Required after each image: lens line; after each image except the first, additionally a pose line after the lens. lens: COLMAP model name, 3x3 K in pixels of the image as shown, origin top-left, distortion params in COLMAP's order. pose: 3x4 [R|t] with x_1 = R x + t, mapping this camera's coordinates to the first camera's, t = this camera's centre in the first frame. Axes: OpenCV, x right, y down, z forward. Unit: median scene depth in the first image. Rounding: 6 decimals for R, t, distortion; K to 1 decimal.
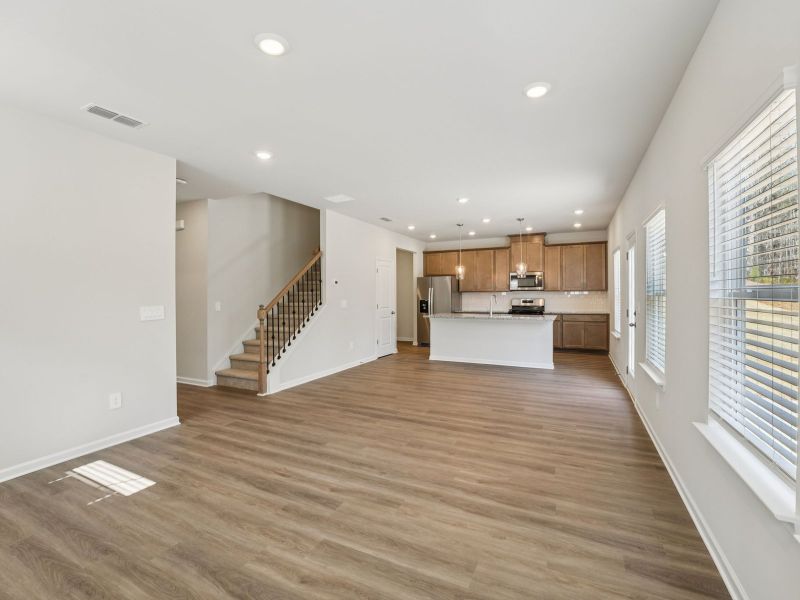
lens RADIAL K [[366.6, 0, 395.0], [0, 366.6, 295.1], [0, 0, 1]] dist [-0.023415, 0.000094]
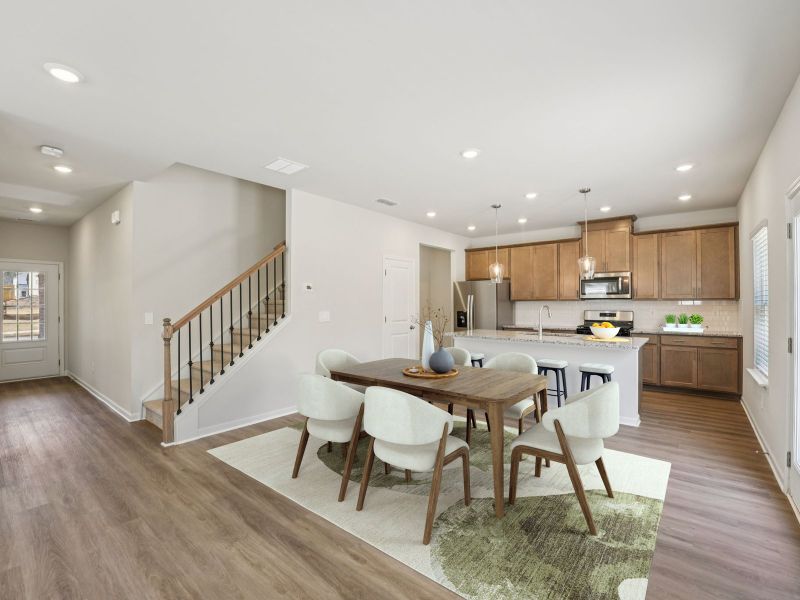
lens RADIAL K [[361.9, 0, 397.4], [0, 361.9, 301.1], [0, 0, 1]] dist [-0.027368, 0.000740]
pose [[0.973203, 0.004015, -0.229912, 0.153591], [-0.005124, 0.999978, -0.004226, -0.004031], [0.229890, 0.005291, 0.973202, 0.278389]]
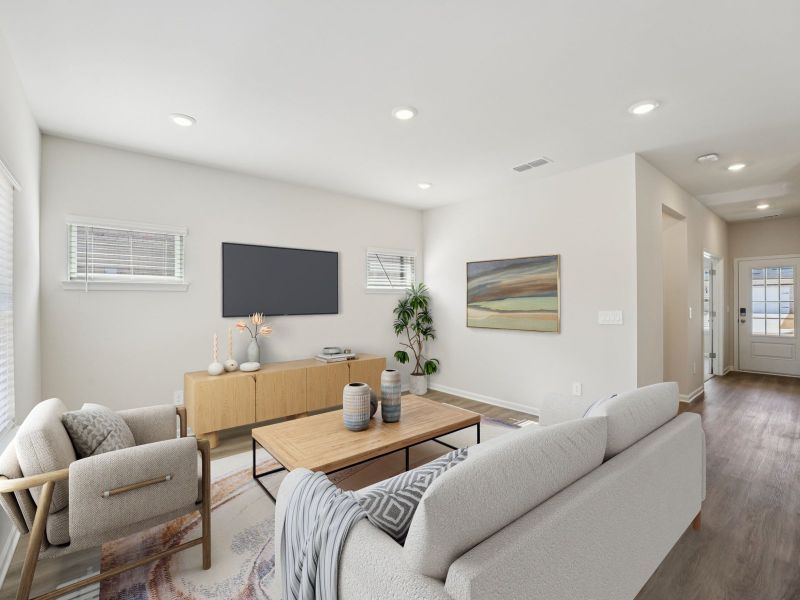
lens RADIAL K [[361.9, 0, 397.4], [0, 361.9, 301.1], [0, 0, 1]] dist [-0.027368, 0.000740]
pose [[-0.410428, 0.009598, -0.911843, 0.239887], [0.004576, 0.999954, 0.008466, -0.003966], [0.911882, -0.000698, -0.410453, 0.413836]]
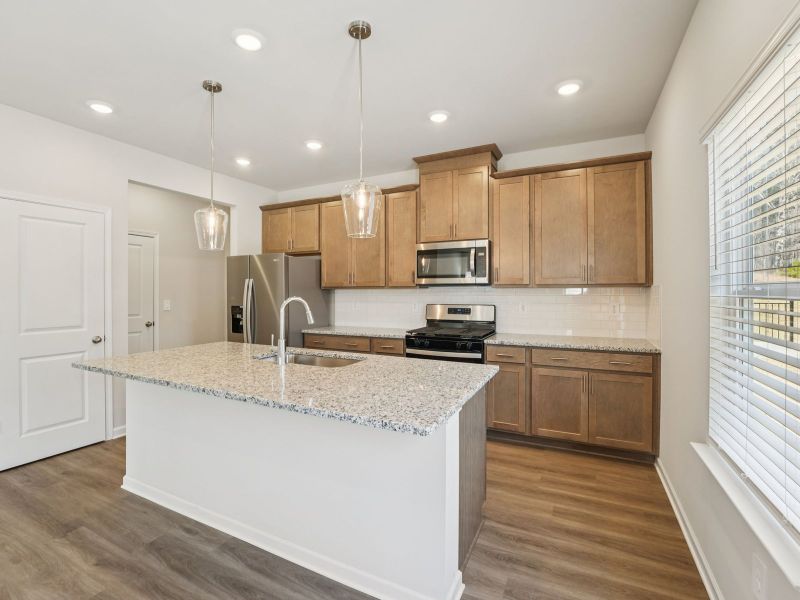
lens RADIAL K [[371.8, 0, 393.0], [0, 371.8, 292.5], [0, 0, 1]] dist [-0.026047, 0.000804]
pose [[0.999954, 0.003785, -0.008859, 0.349952], [-0.003772, 0.999992, 0.001465, -0.005196], [0.008865, -0.001432, 0.999960, 0.673959]]
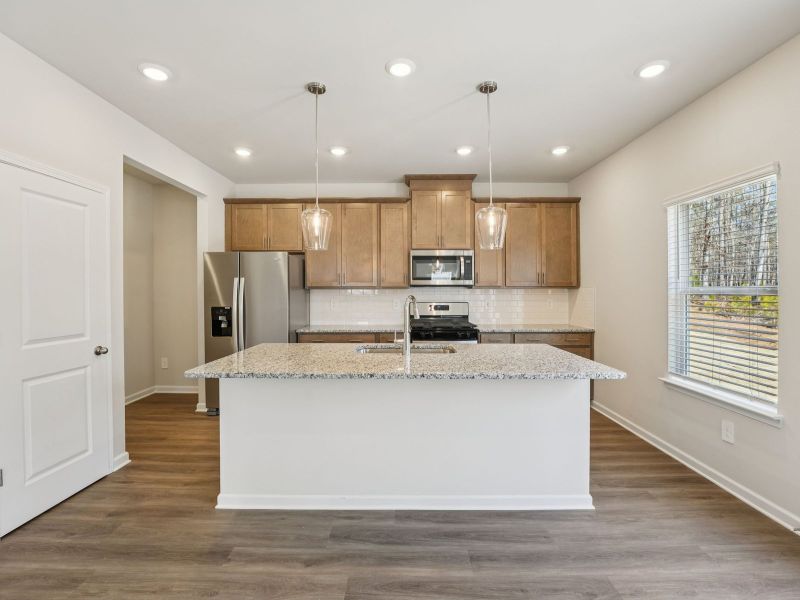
lens RADIAL K [[366.6, 0, 395.0], [0, 366.6, 295.1], [0, 0, 1]] dist [-0.023415, 0.000094]
pose [[0.902693, 0.001146, 0.430284, 0.098814], [-0.003662, 0.999981, 0.005017, -0.003072], [-0.430270, -0.006104, 0.902679, 0.672643]]
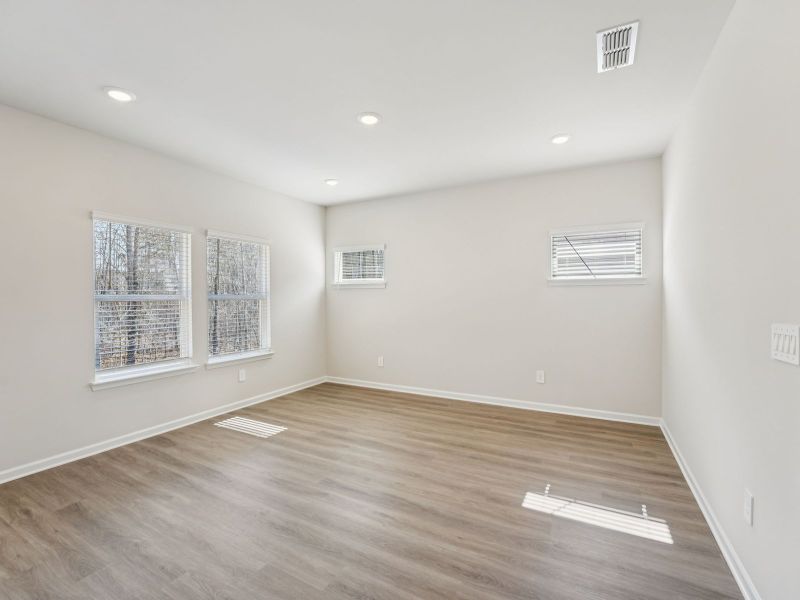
lens RADIAL K [[366.6, 0, 395.0], [0, 366.6, 295.1], [0, 0, 1]] dist [-0.023415, 0.000094]
pose [[-0.998831, 0.011066, 0.047045, -0.137646], [0.011082, 0.999939, 0.000091, -0.001218], [-0.047042, 0.000612, -0.998893, 0.661084]]
